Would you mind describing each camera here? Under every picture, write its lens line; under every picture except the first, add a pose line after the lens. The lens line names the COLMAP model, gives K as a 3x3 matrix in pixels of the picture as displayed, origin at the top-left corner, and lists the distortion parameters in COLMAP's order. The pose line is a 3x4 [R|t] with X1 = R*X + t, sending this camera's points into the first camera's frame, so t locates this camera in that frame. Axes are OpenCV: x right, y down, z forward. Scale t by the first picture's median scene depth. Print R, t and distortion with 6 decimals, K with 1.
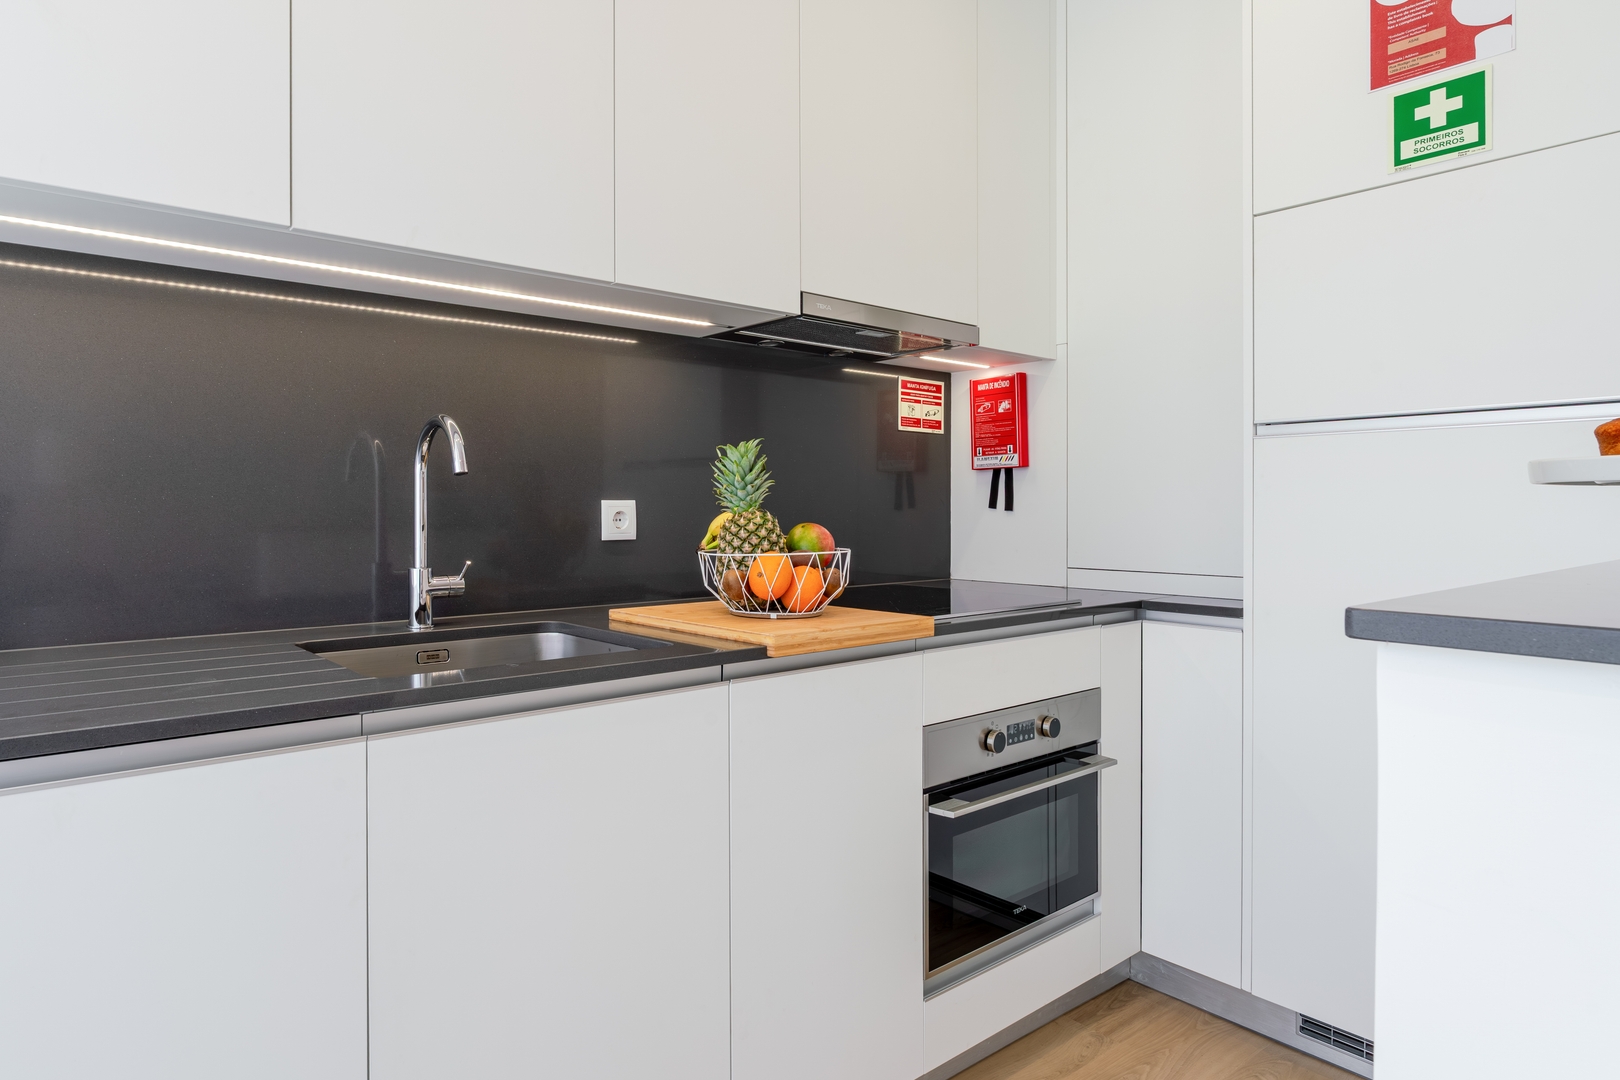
lens RADIAL K [[924.5, 0, 669.2], [0, 924.5, 507.4], [0, 0, 1]] dist [-0.010789, 0.003941]
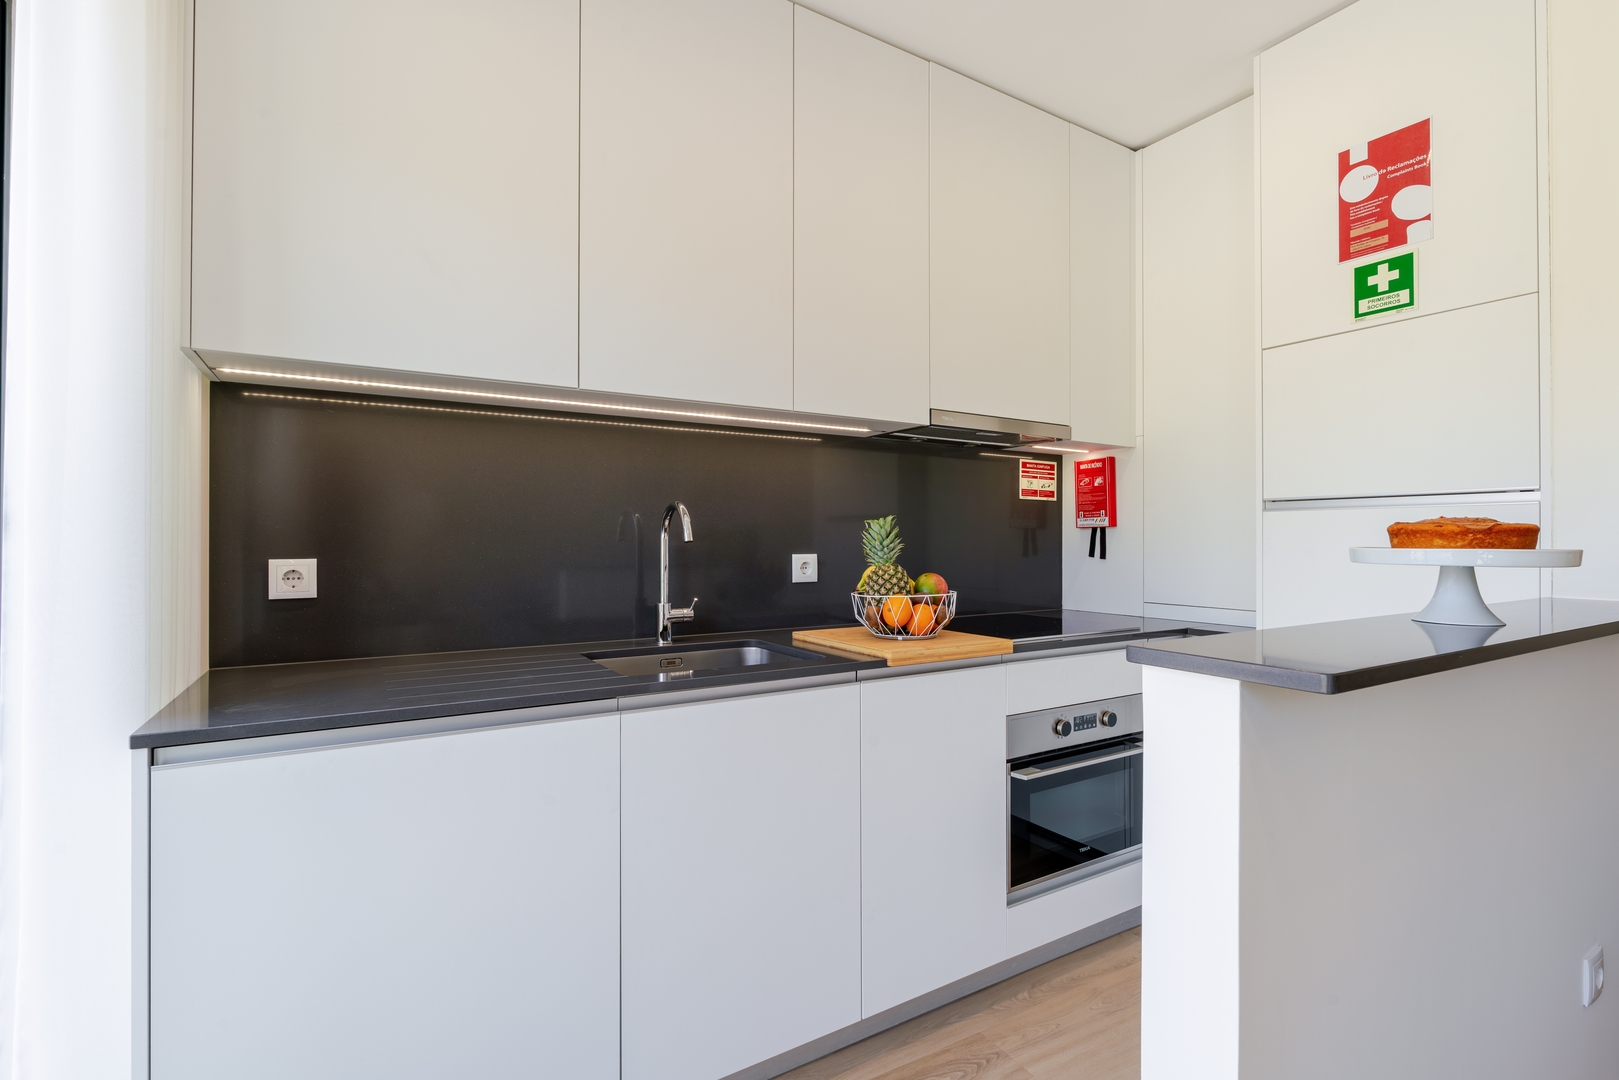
lens RADIAL K [[757.3, 0, 836.4], [0, 757.3, 532.5], [0, 0, 1]] dist [-0.012092, 0.001648]
pose [[0.997557, 0.001303, -0.069850, 0.088425], [-0.002062, 0.999940, -0.010783, -0.033491], [0.069832, 0.010901, 0.997499, -0.188602]]
